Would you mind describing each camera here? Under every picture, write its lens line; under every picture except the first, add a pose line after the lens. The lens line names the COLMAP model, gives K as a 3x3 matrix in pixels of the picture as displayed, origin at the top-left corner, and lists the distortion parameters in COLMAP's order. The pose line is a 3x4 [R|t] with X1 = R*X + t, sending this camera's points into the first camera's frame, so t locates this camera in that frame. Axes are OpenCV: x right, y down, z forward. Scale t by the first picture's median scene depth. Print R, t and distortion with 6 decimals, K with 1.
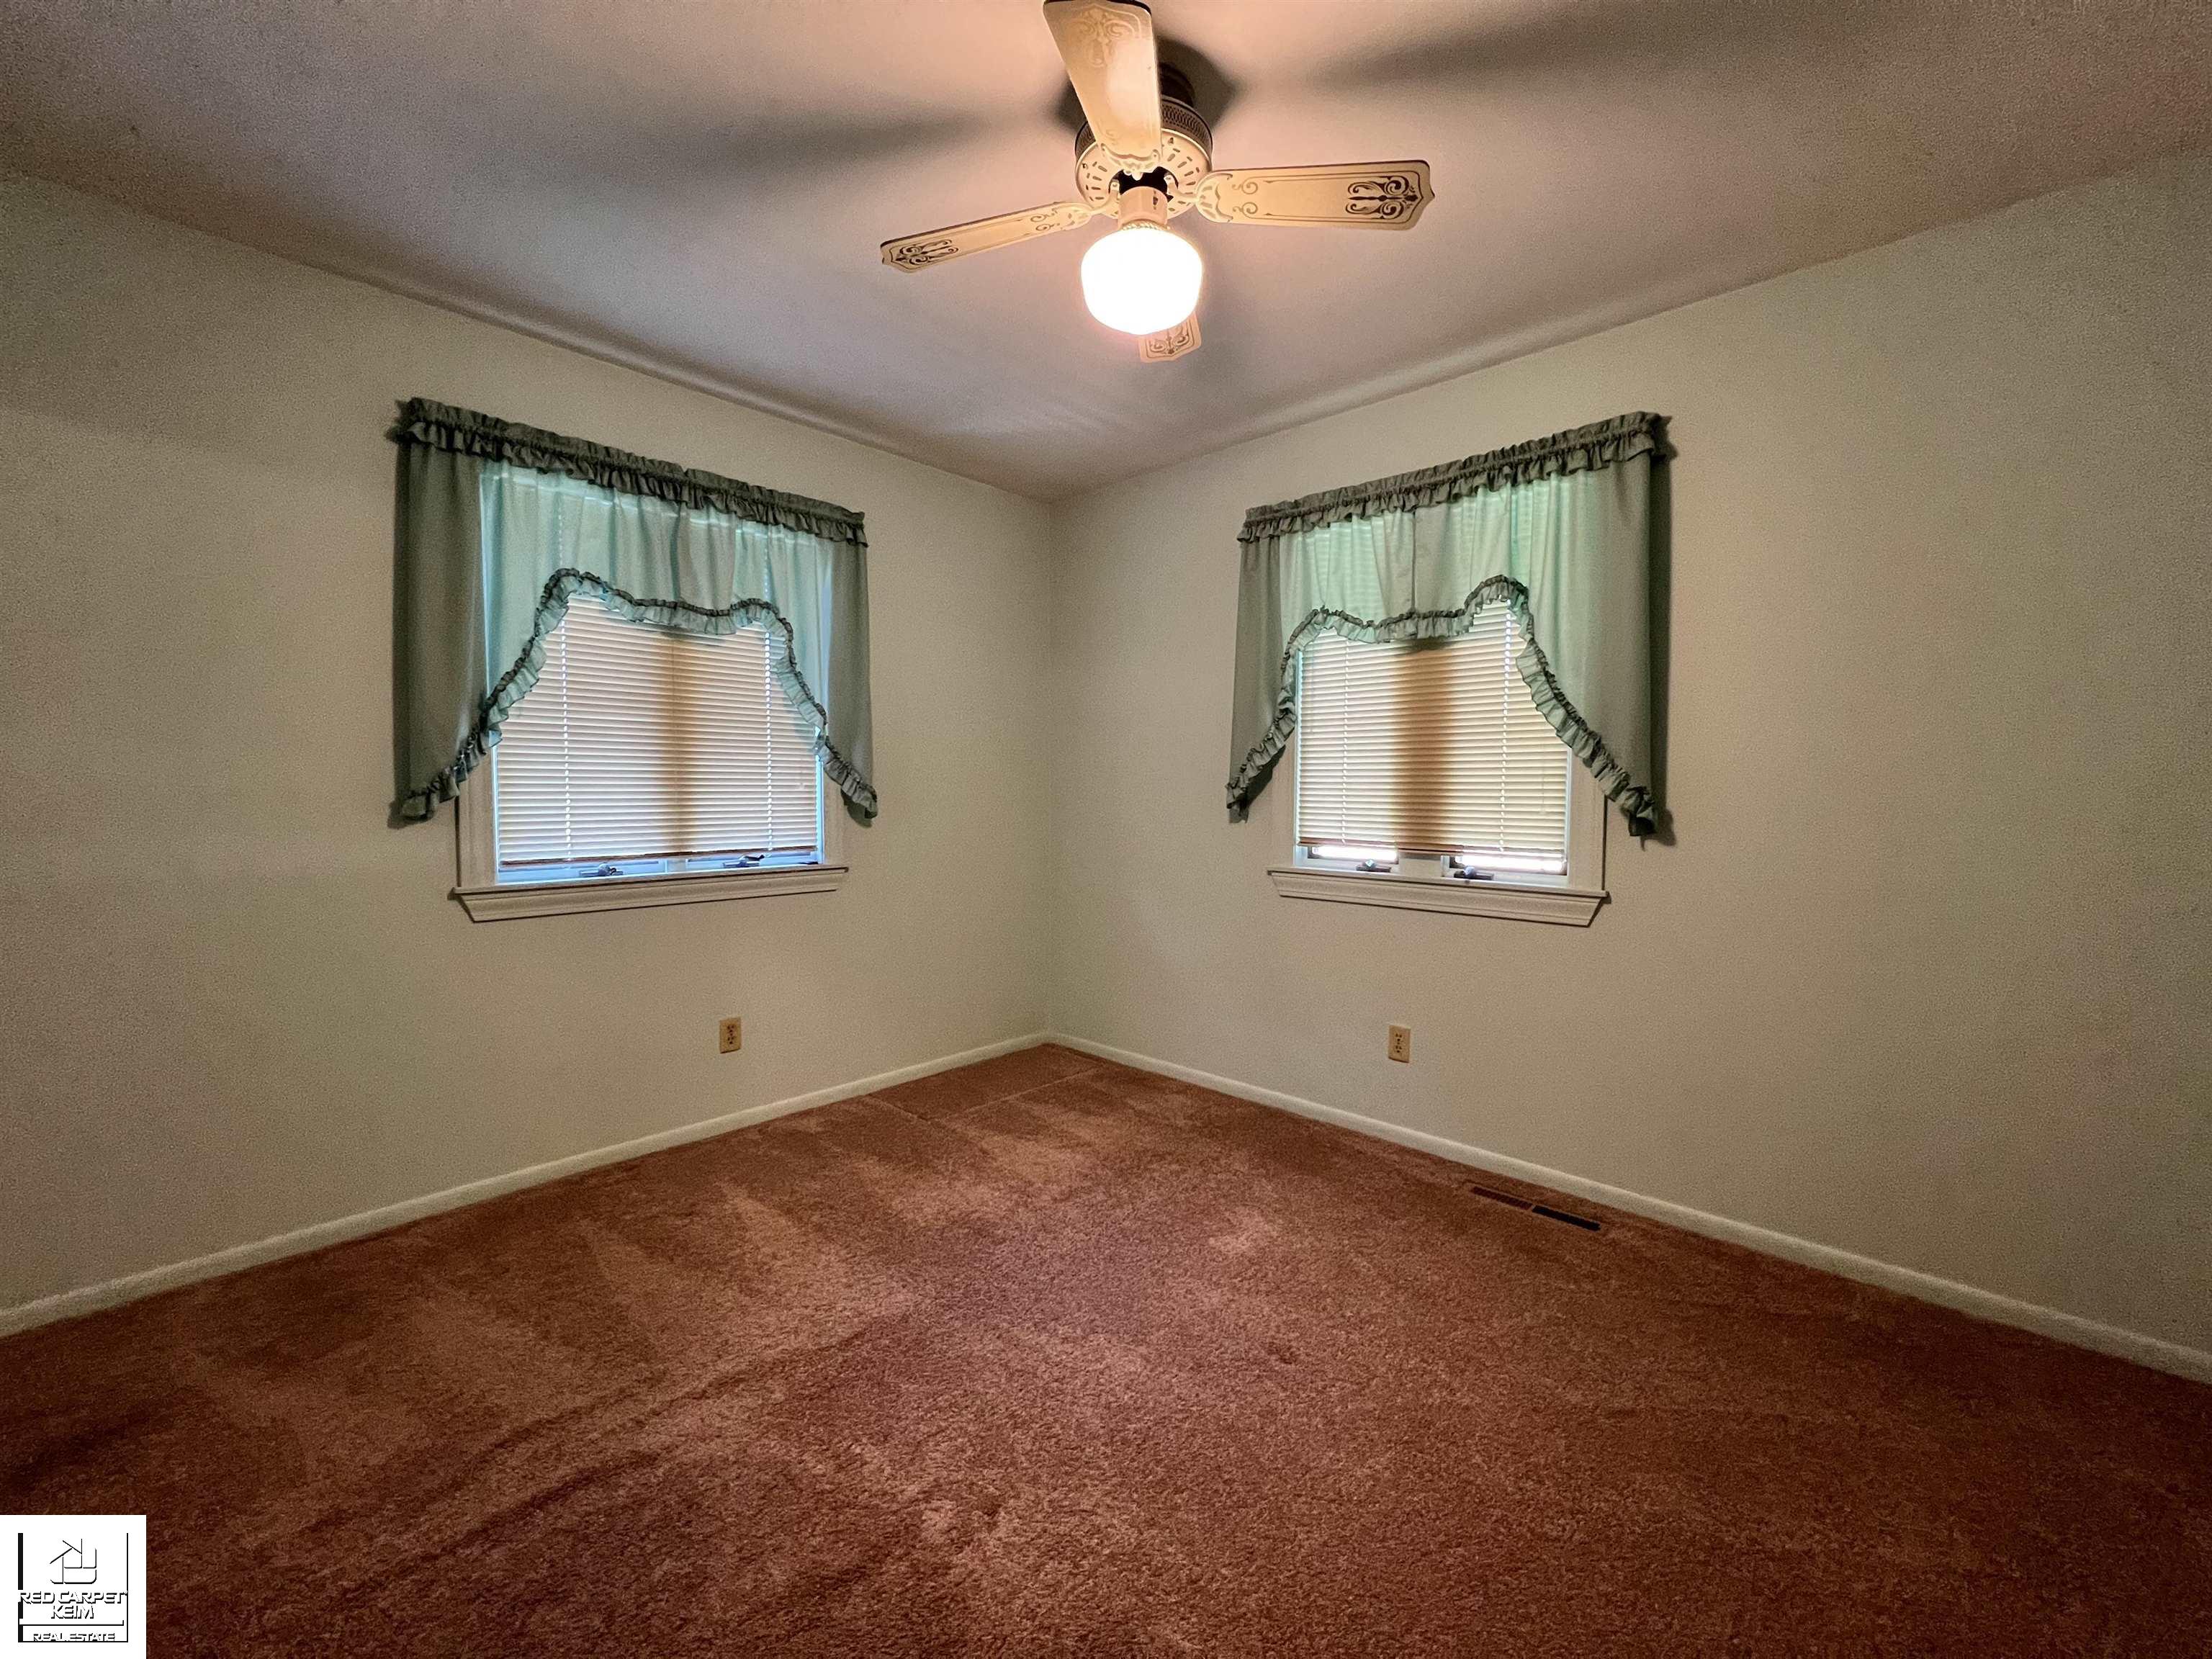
lens RADIAL K [[885.4, 0, 1101.2], [0, 885.4, 820.4], [0, 0, 1]] dist [-0.002490, 0.000629]
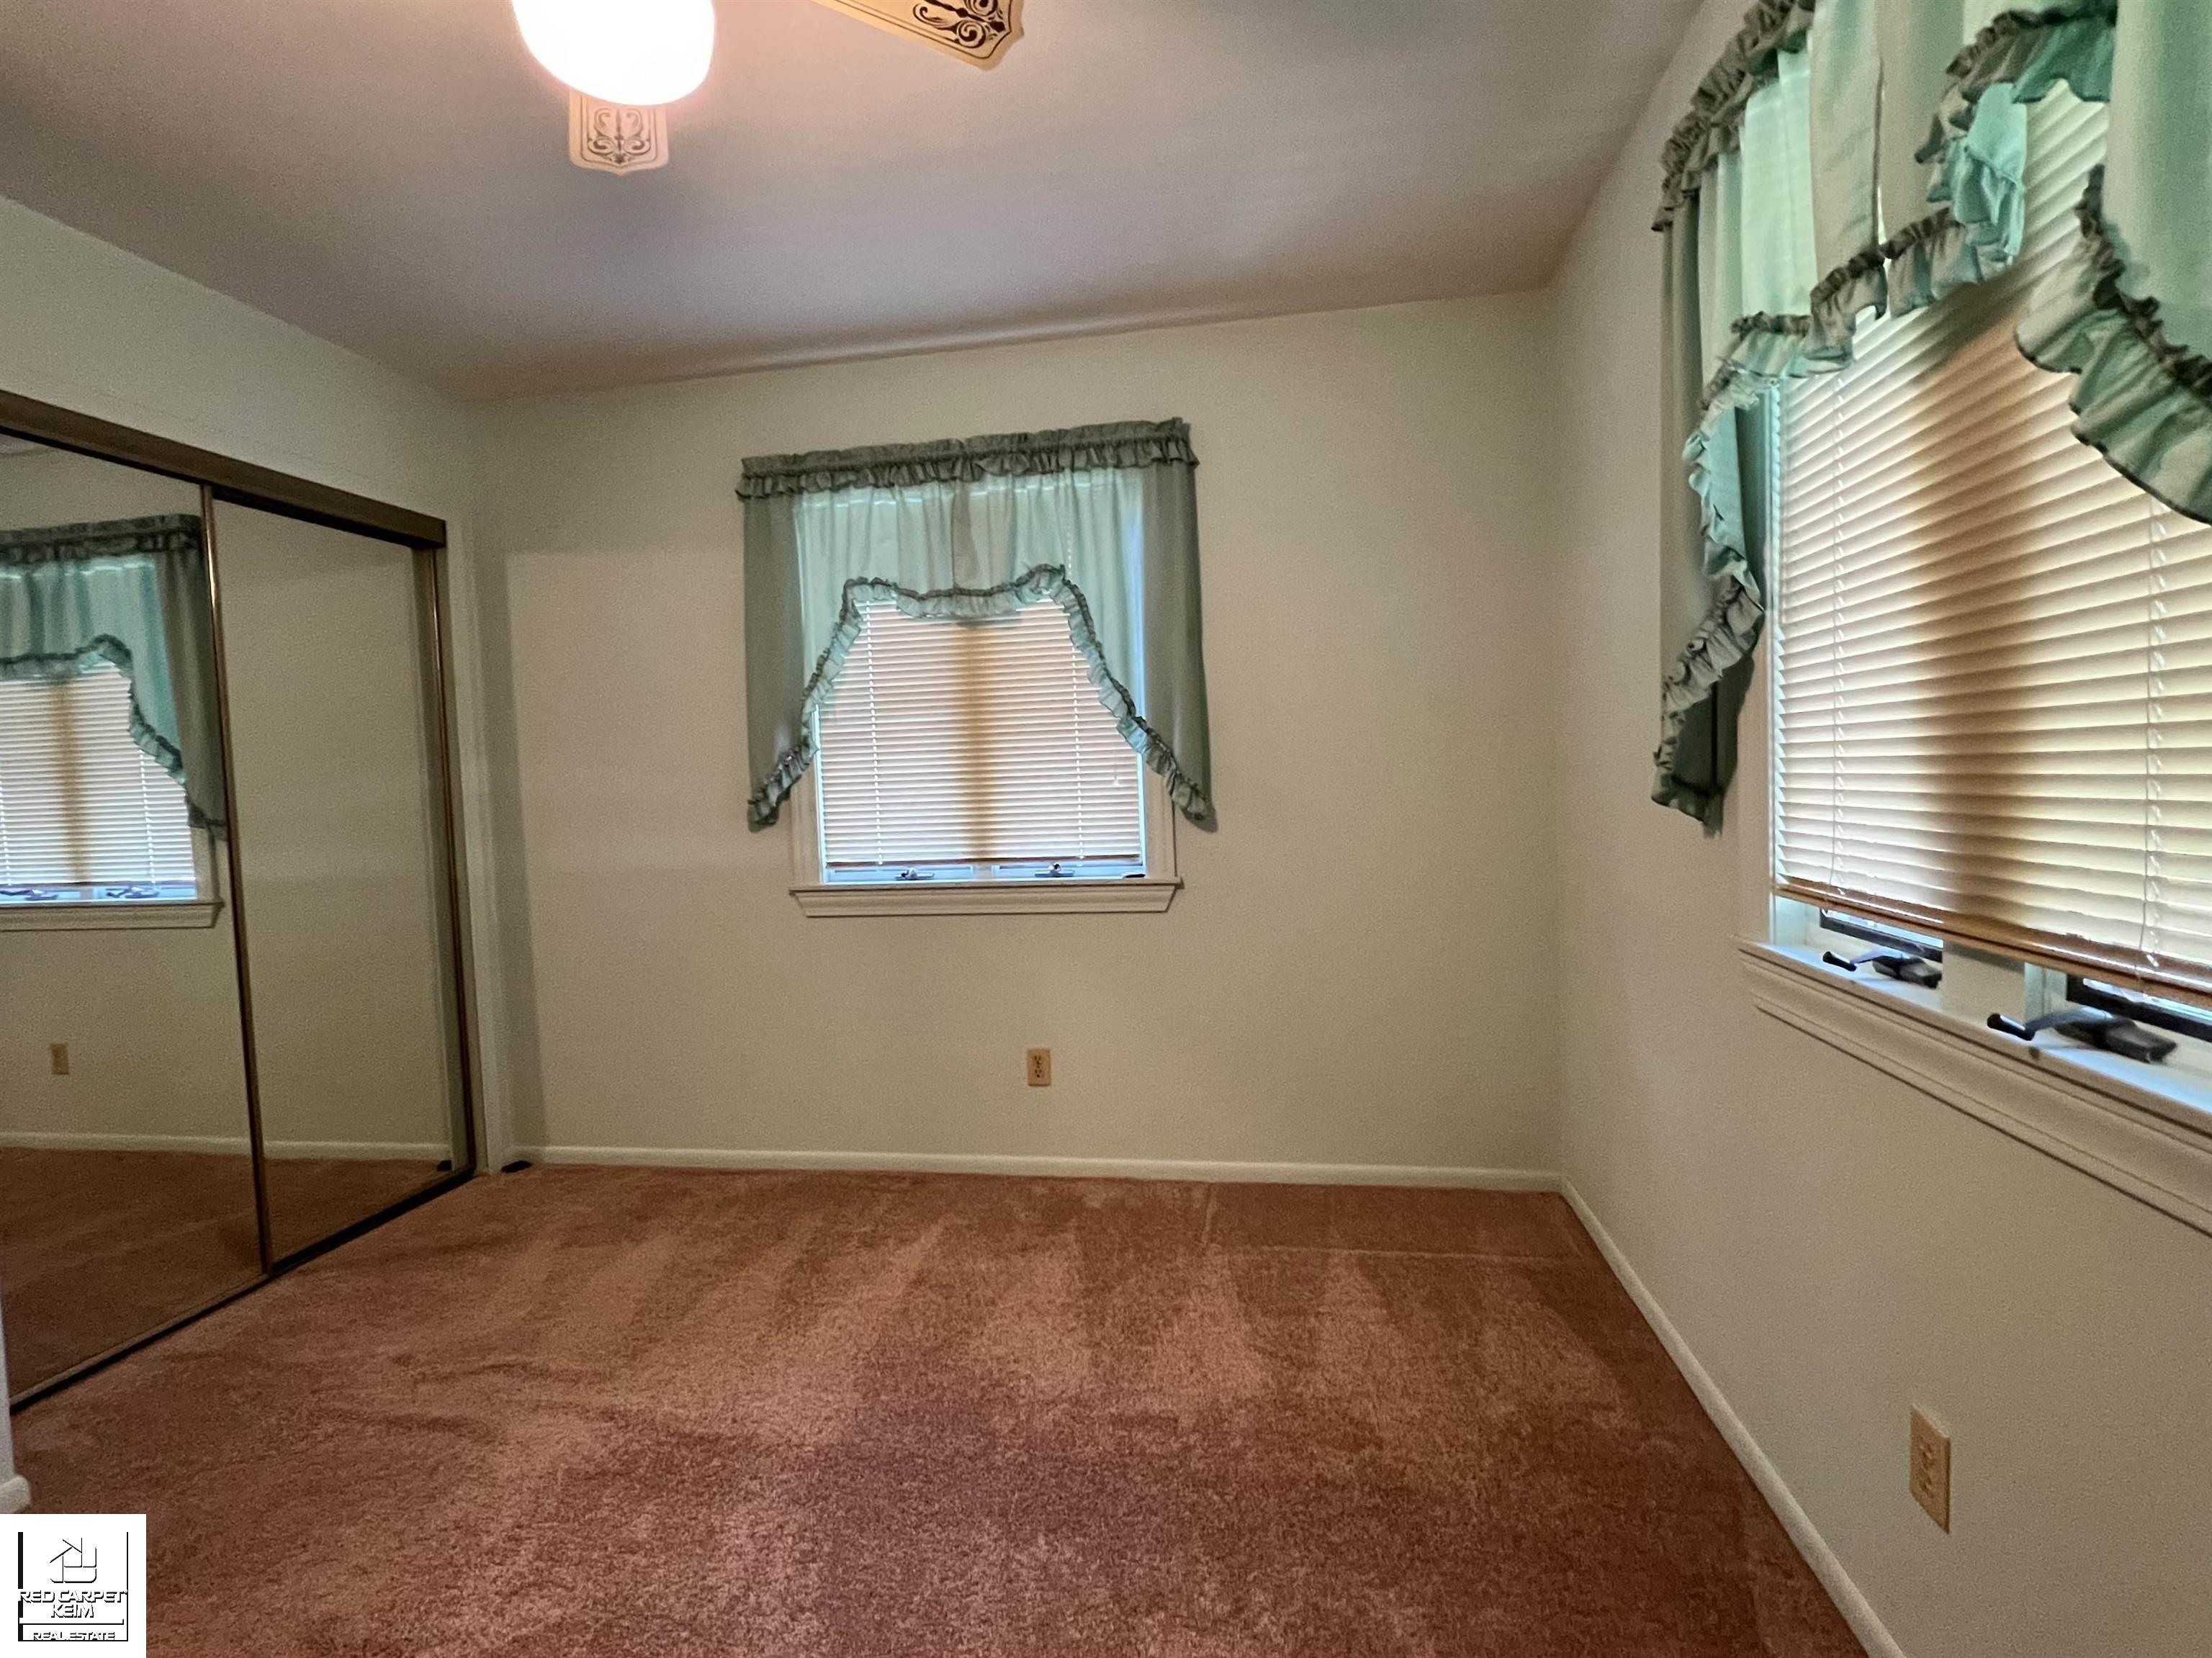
lens RADIAL K [[1060.2, 0, 1110.3], [0, 1060.2, 819.7], [0, 0, 1]] dist [-0.001229, -0.000949]
pose [[0.553058, 0.008378, -0.833101, 0.537148], [0.009553, 0.999820, 0.016397, -0.021821], [0.833088, -0.017027, 0.552878, 0.520240]]
